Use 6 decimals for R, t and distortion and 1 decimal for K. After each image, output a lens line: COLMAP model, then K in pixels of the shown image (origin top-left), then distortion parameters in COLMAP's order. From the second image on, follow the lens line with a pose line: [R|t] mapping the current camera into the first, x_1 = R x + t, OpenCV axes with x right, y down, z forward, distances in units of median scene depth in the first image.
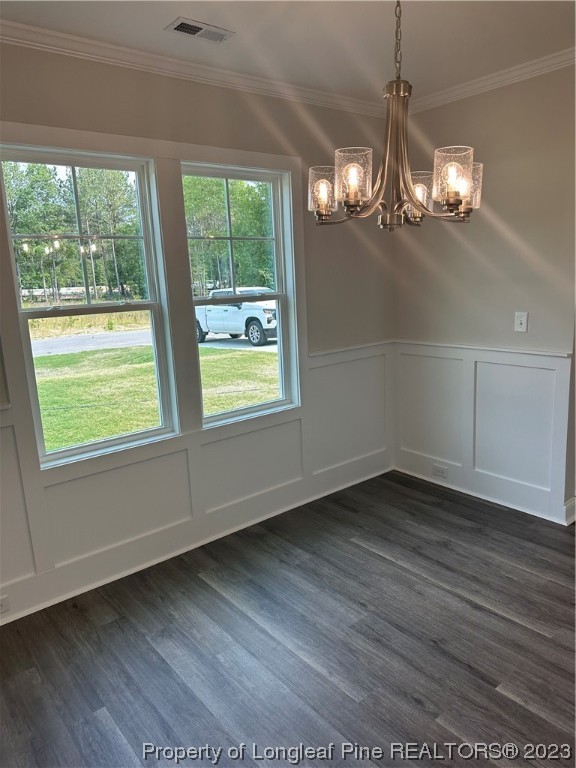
lens RADIAL K [[545.6, 0, 288.0], [0, 545.6, 383.8], [0, 0, 1]] dist [0.023083, -0.025316]
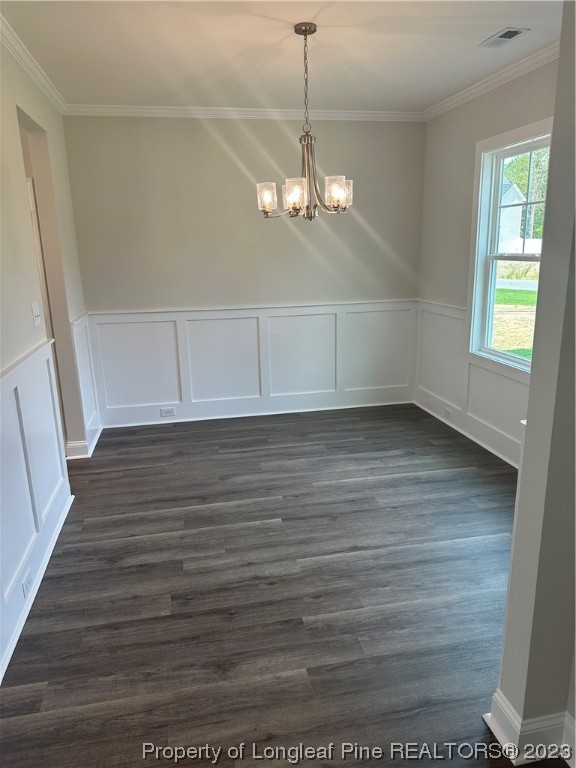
lens RADIAL K [[545.6, 0, 287.8], [0, 545.6, 385.1], [0, 0, 1]] dist [0.023083, -0.025316]
pose [[-0.468935, 0.269309, -0.841173, 1.377499], [-0.138254, 0.918259, 0.371061, -0.326109], [0.872345, 0.290299, -0.393371, 1.329523]]
